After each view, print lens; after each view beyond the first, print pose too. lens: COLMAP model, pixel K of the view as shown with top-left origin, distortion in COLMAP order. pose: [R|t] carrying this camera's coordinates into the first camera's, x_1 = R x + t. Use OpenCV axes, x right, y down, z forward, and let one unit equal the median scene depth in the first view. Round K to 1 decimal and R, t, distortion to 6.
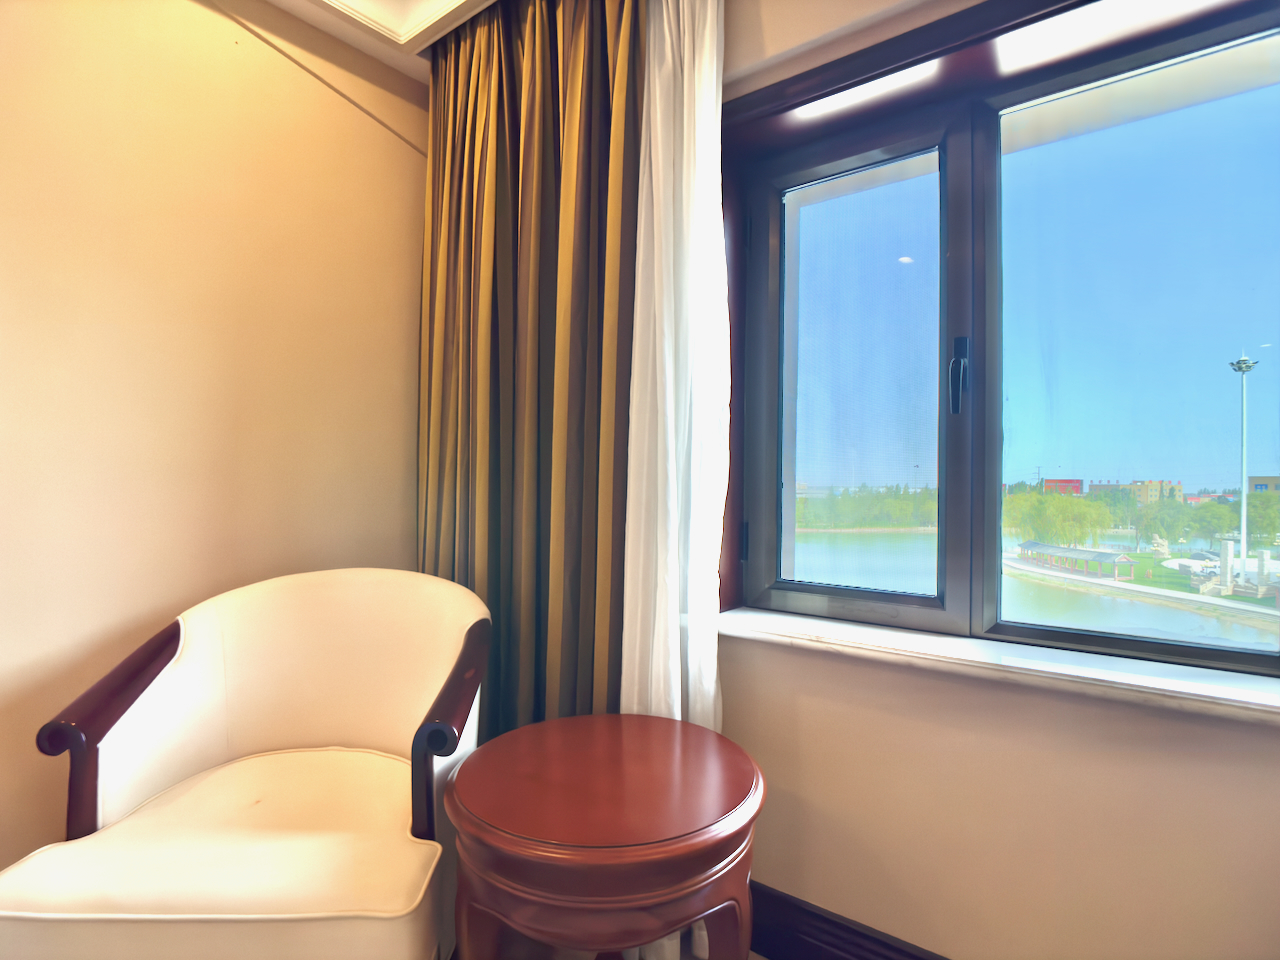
lens RADIAL K [[657.4, 0, 640.0], [0, 657.4, 480.0], [0, 0, 1]] dist [-0.022993, 0.000288]
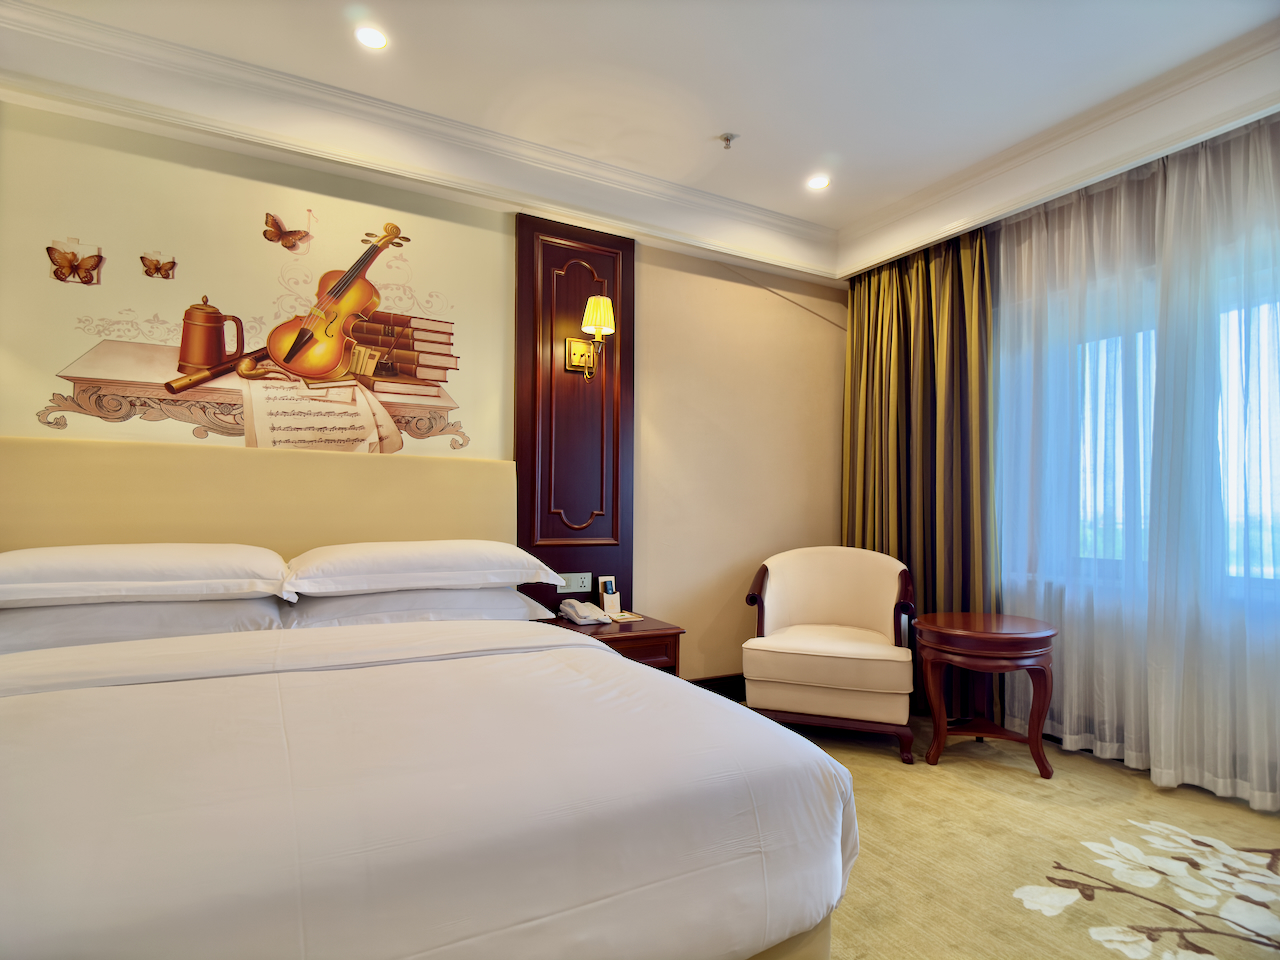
lens RADIAL K [[669.2, 0, 640.0], [0, 669.2, 480.0], [0, 0, 1]] dist [0.002213, -0.000156]
pose [[0.916203, -0.013694, -0.400479, -0.123390], [-0.003854, 0.999069, -0.042979, 0.013983], [0.400695, 0.040921, 0.915297, -1.101572]]
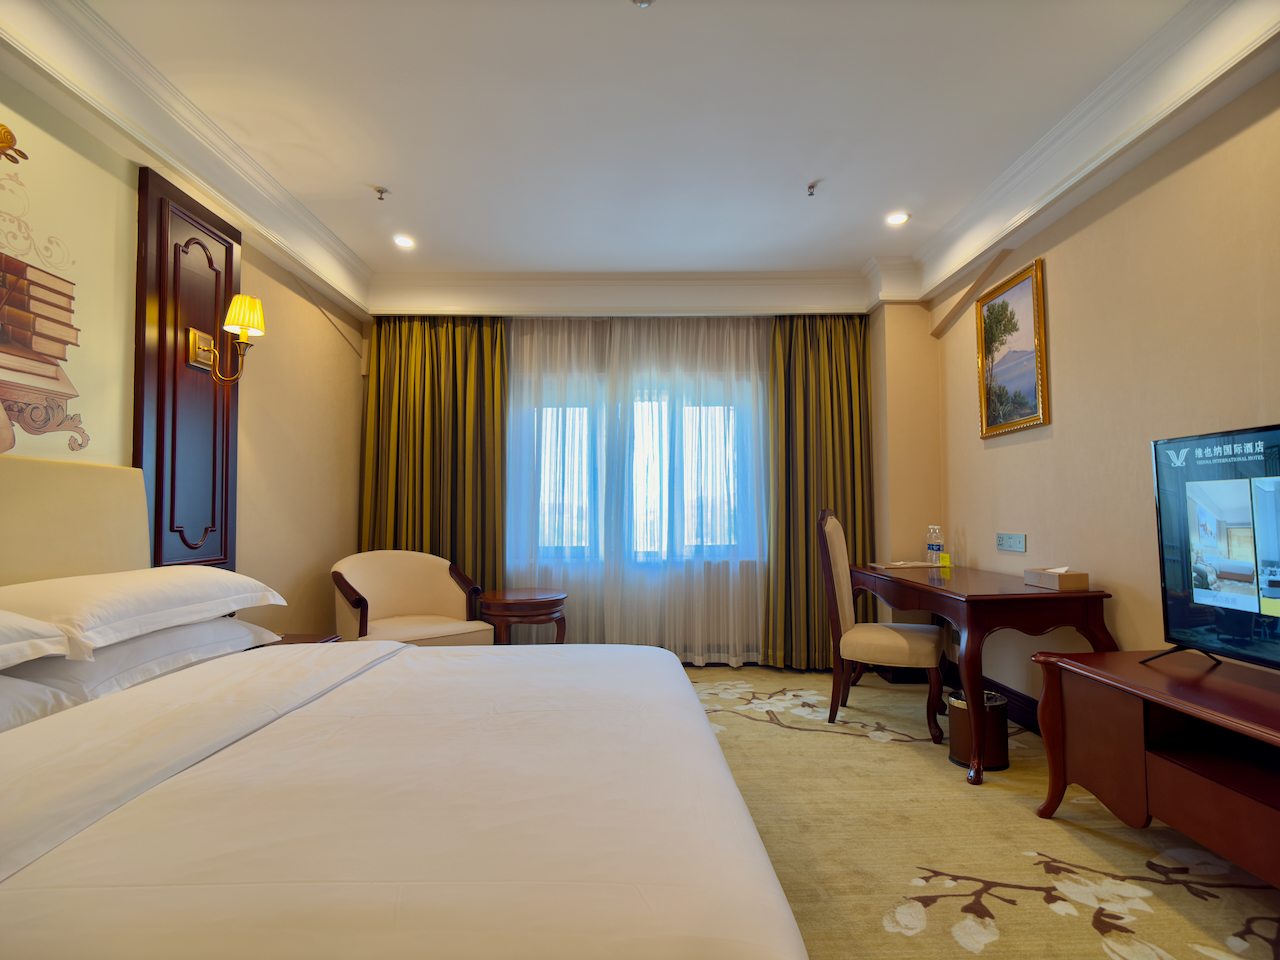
lens RADIAL K [[657.4, 0, 640.0], [0, 657.4, 480.0], [0, 0, 1]] dist [-0.022993, 0.000288]
pose [[0.795113, 0.022492, 0.606045, -1.032259], [0.004609, 0.999059, -0.043125, -0.016848], [-0.606444, 0.037083, 0.794261, -1.363224]]
